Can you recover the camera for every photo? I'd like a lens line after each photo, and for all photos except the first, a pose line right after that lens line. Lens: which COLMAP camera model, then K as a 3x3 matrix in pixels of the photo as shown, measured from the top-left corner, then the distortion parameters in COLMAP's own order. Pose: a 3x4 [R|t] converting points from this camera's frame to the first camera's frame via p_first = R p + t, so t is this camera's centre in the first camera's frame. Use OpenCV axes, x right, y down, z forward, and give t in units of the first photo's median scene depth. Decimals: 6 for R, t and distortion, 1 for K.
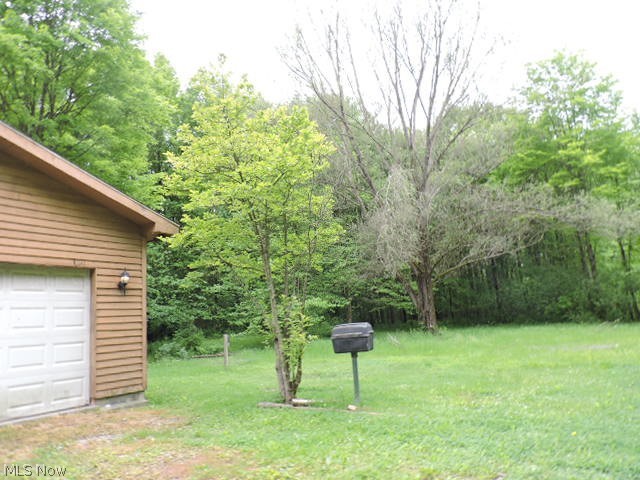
lens RADIAL K [[464.3, 0, 320.0], [0, 464.3, 240.0], [0, 0, 1]] dist [-0.011287, -0.003375]
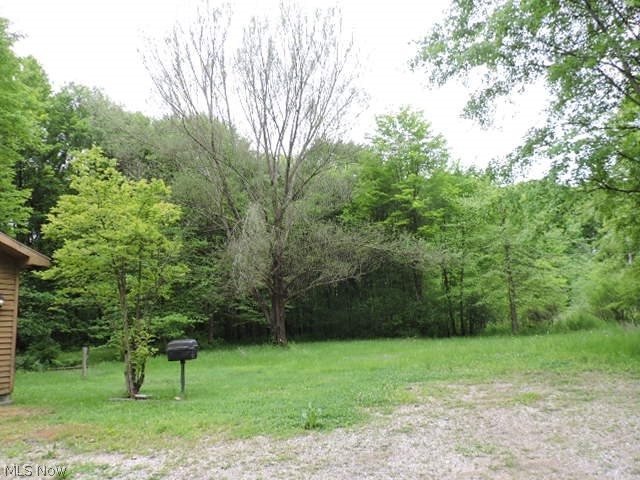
lens RADIAL K [[464.3, 0, 320.0], [0, 464.3, 240.0], [0, 0, 1]] dist [-0.011287, -0.003375]
pose [[0.965356, 0.057419, 0.254542, 0.030349], [-0.050627, 0.998167, -0.033159, -0.031727], [-0.255980, 0.019124, 0.966493, -0.154630]]
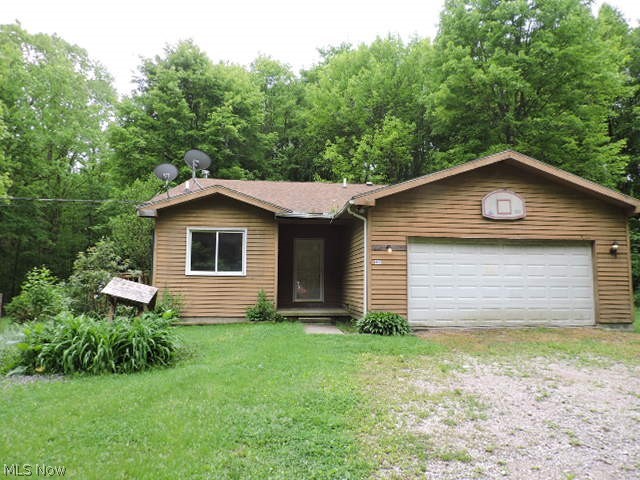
lens RADIAL K [[464.3, 0, 320.0], [0, 464.3, 240.0], [0, 0, 1]] dist [-0.011287, -0.003375]
pose [[0.635288, -0.001373, -0.772274, 0.044628], [0.089275, 0.993425, 0.071673, -0.047848], [0.767098, -0.114478, 0.631234, -0.244868]]
